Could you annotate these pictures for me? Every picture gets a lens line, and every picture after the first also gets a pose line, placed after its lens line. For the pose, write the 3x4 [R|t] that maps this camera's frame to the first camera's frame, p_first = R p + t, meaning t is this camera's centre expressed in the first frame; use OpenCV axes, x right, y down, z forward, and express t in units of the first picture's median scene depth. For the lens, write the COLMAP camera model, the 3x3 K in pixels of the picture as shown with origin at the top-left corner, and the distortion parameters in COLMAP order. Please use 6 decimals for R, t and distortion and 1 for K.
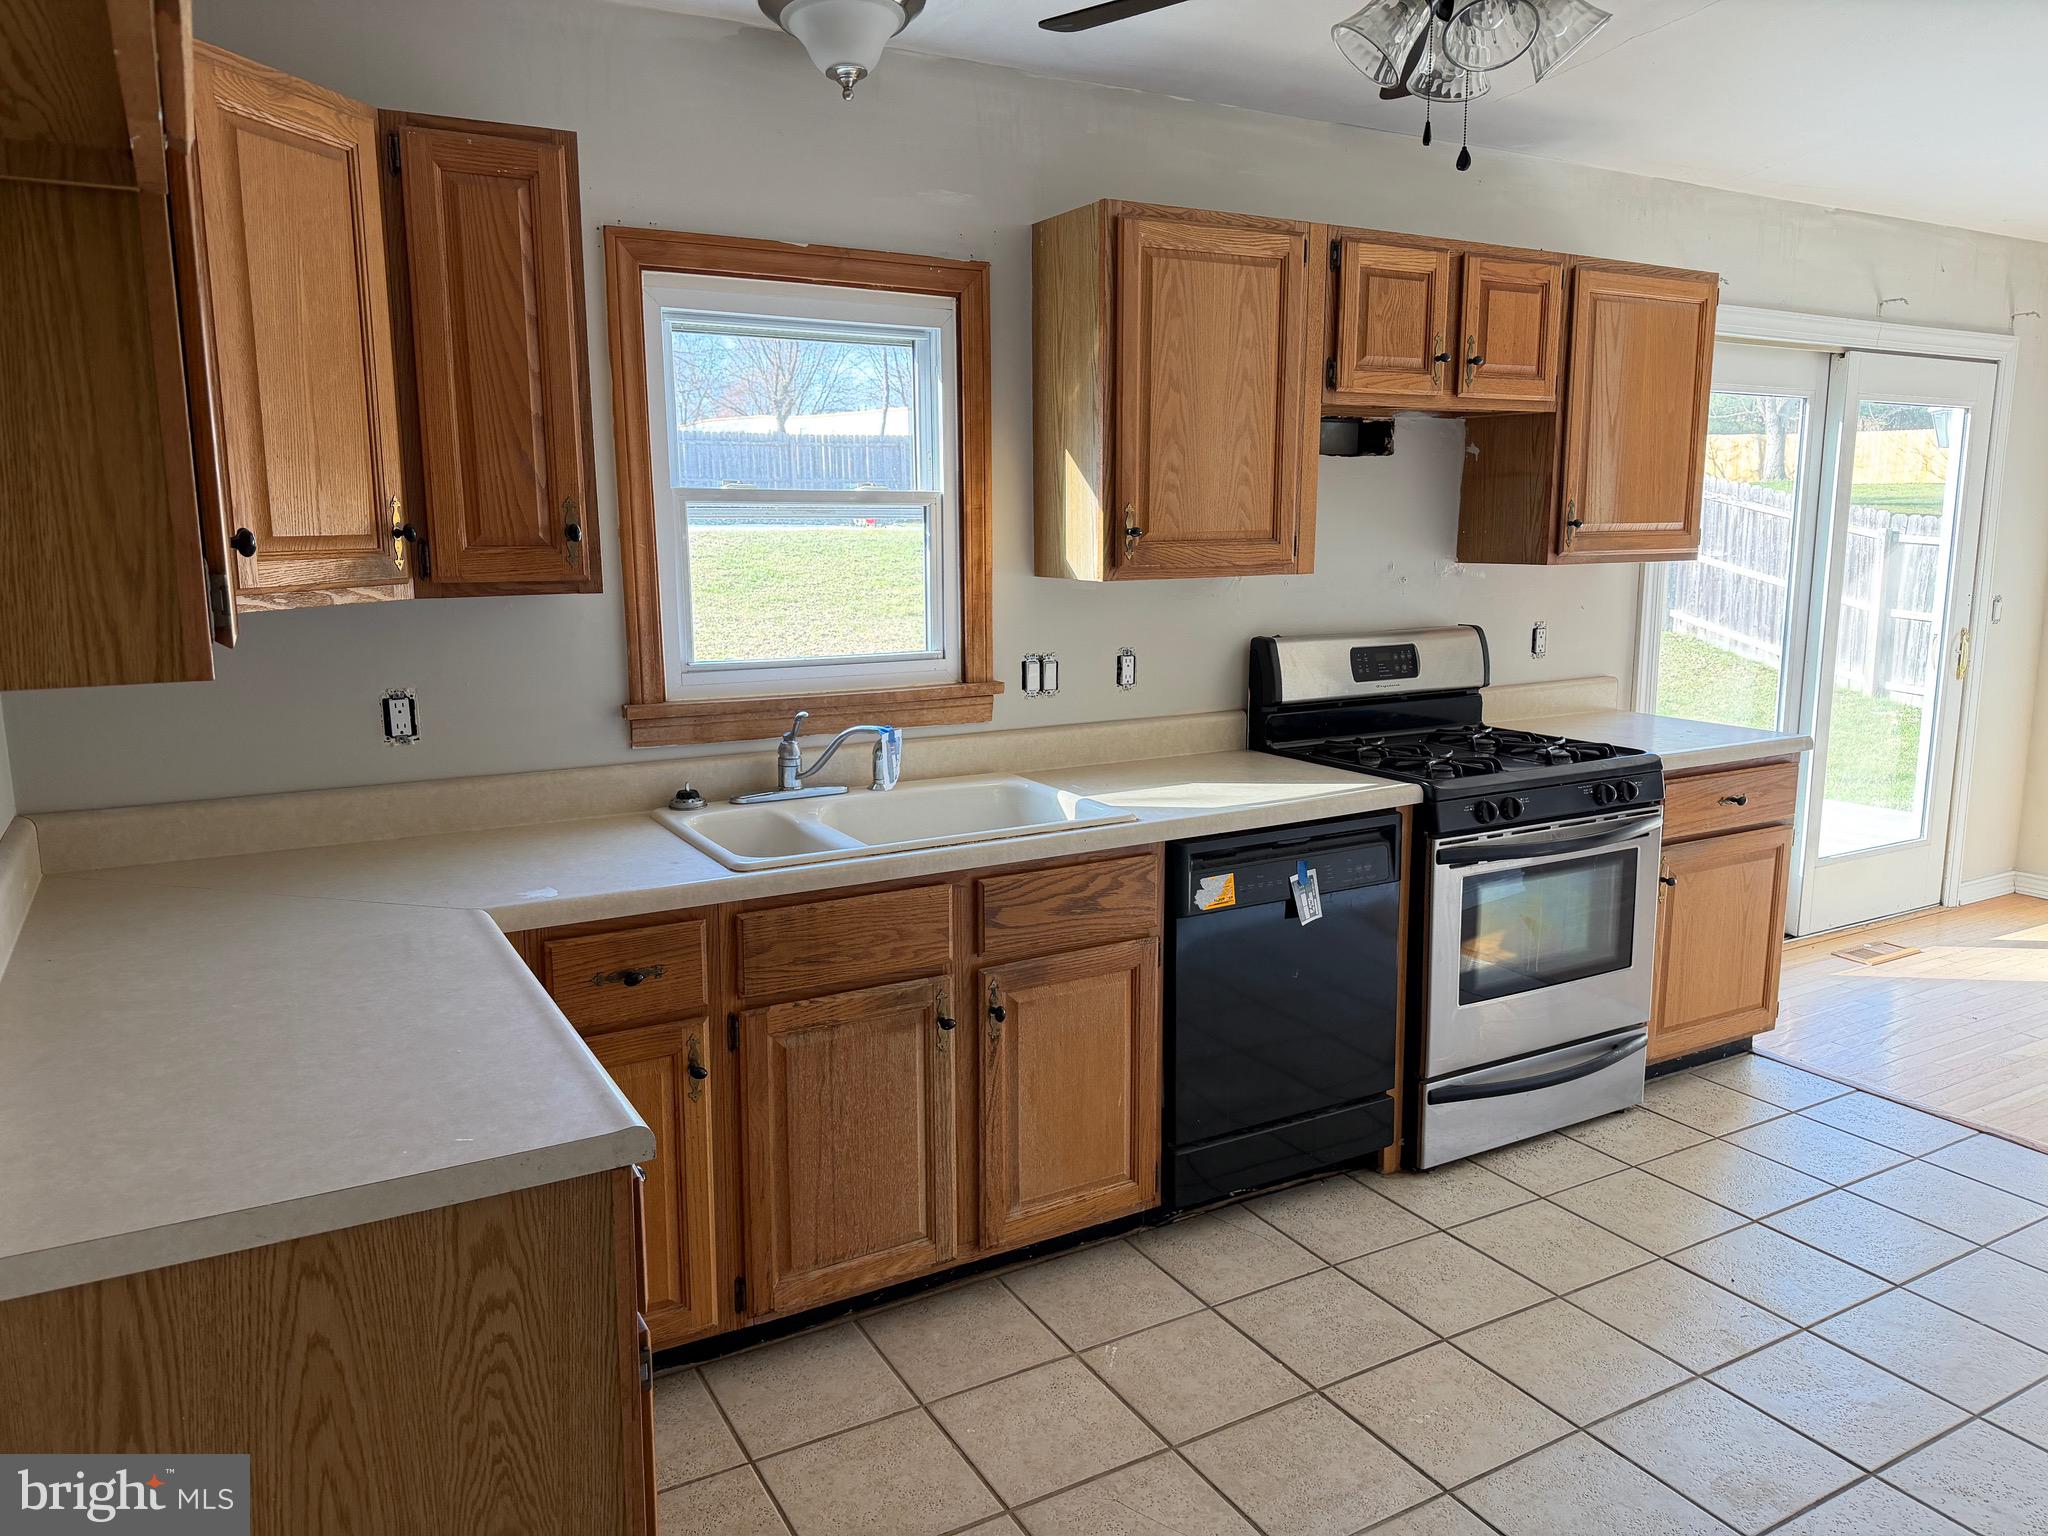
lens RADIAL K [[1433.8, 0, 1047.3], [0, 1433.8, 772.7], [0, 0, 1]] dist [0.092222, -0.110993]
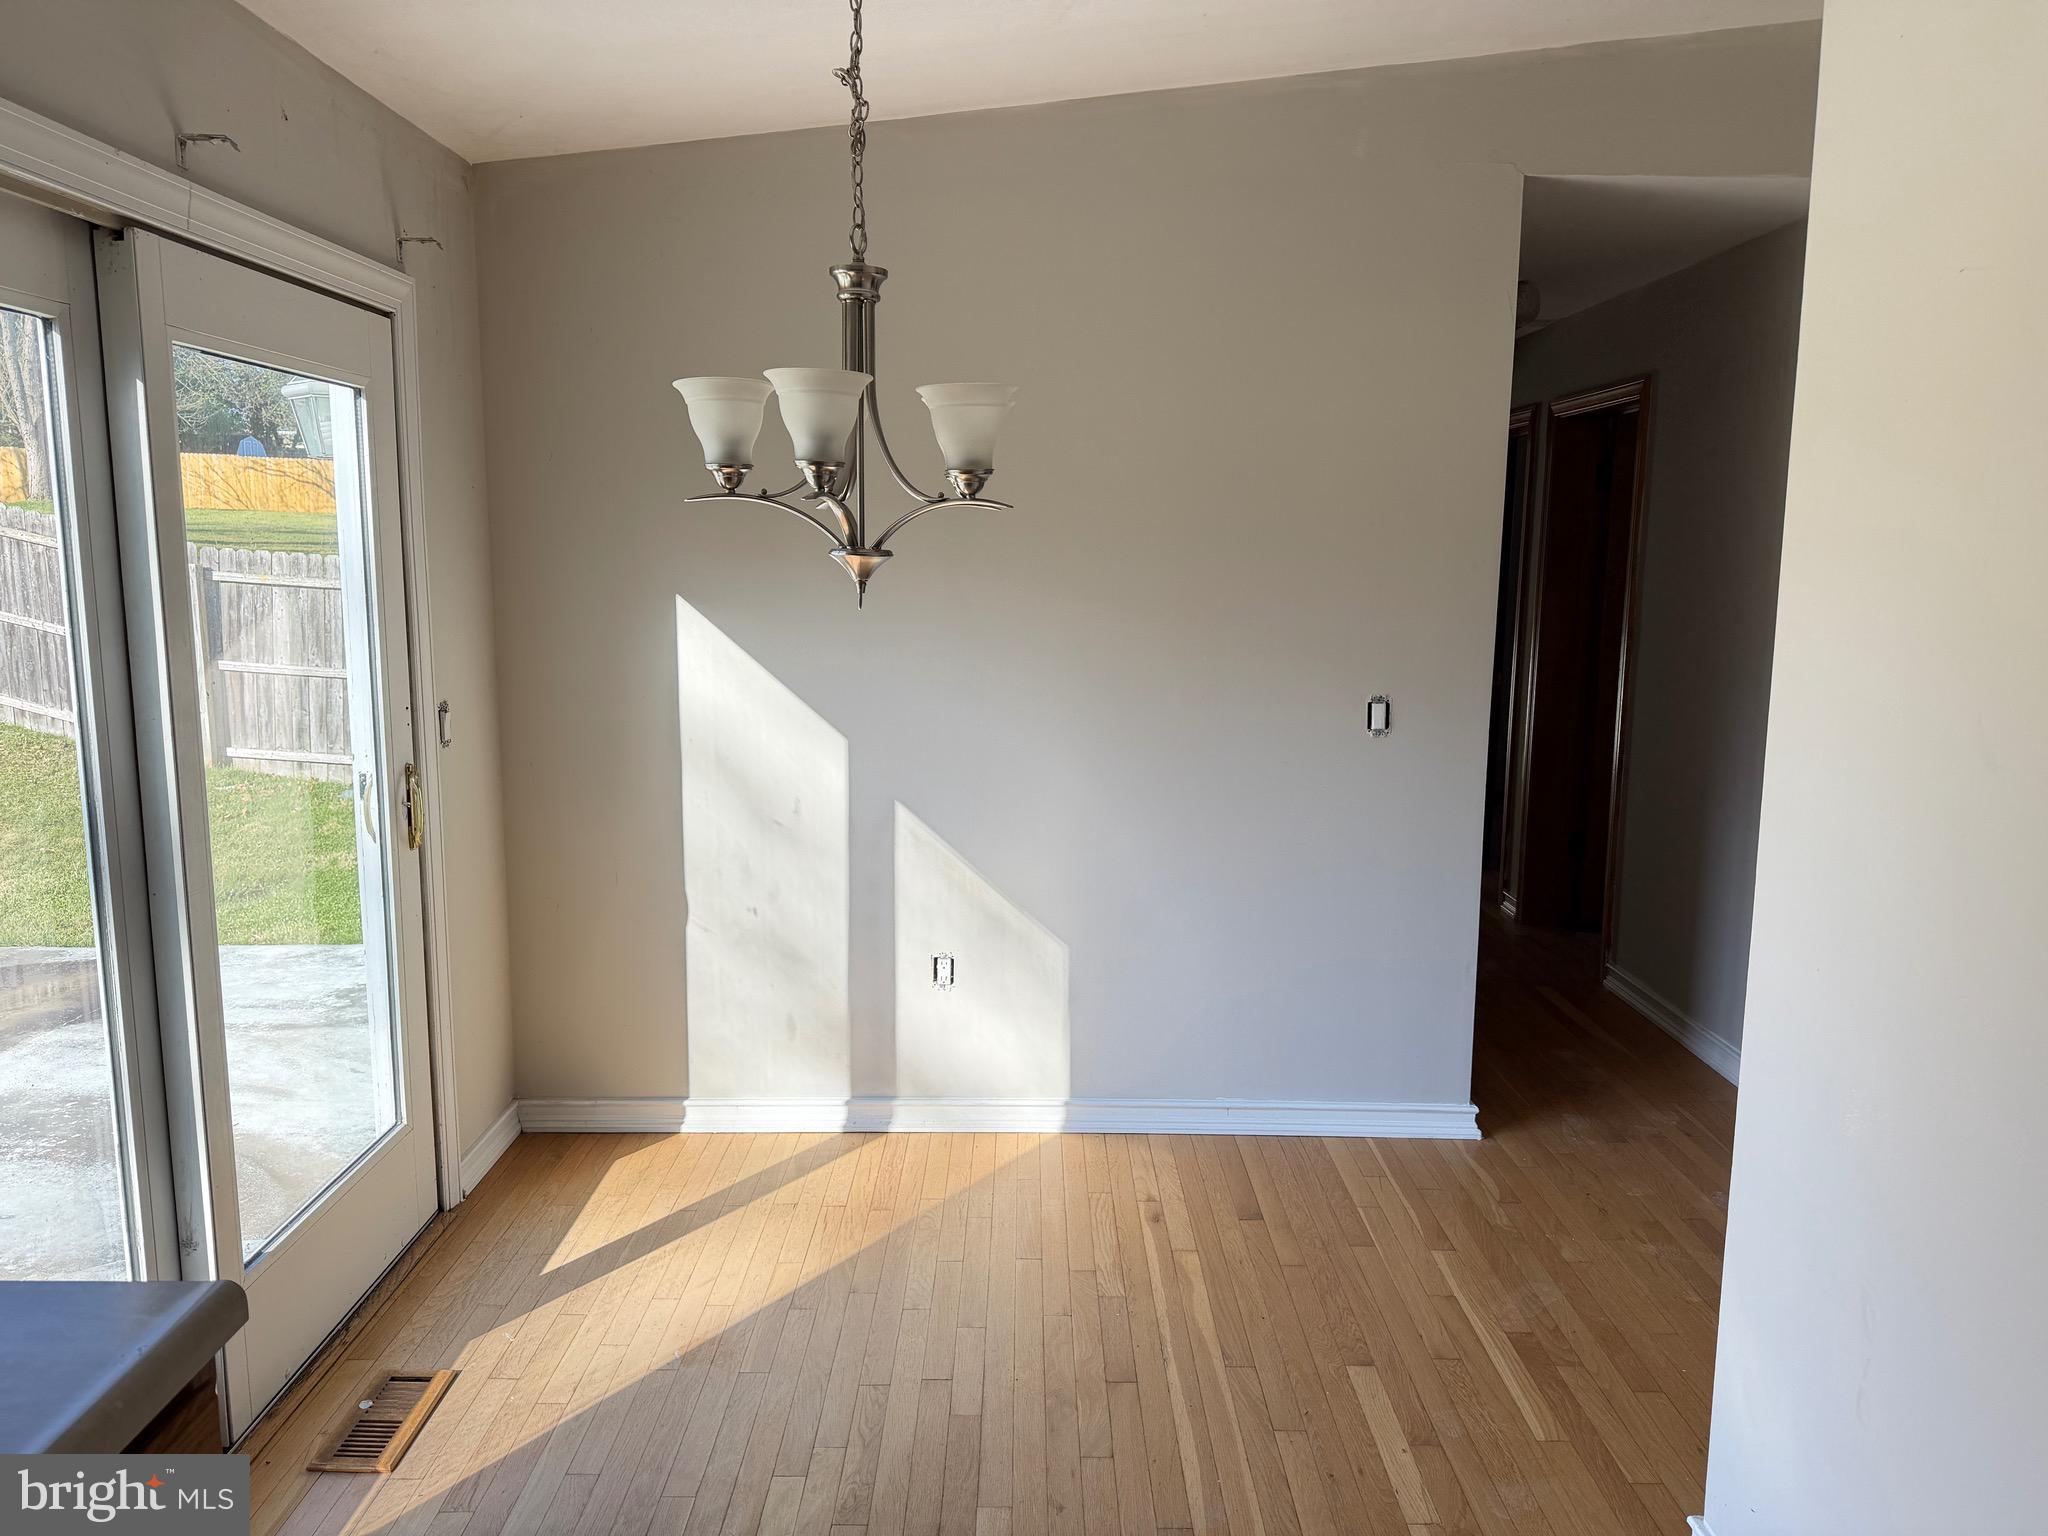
lens RADIAL K [[1433.8, 0, 1047.3], [0, 1433.8, 772.7], [0, 0, 1]] dist [0.092222, -0.110993]
pose [[0.498873, -0.120806, 0.858215, 0.092321], [0.135480, 0.988934, 0.060453, -0.035416], [-0.856021, 0.086113, 0.509719, 0.177454]]
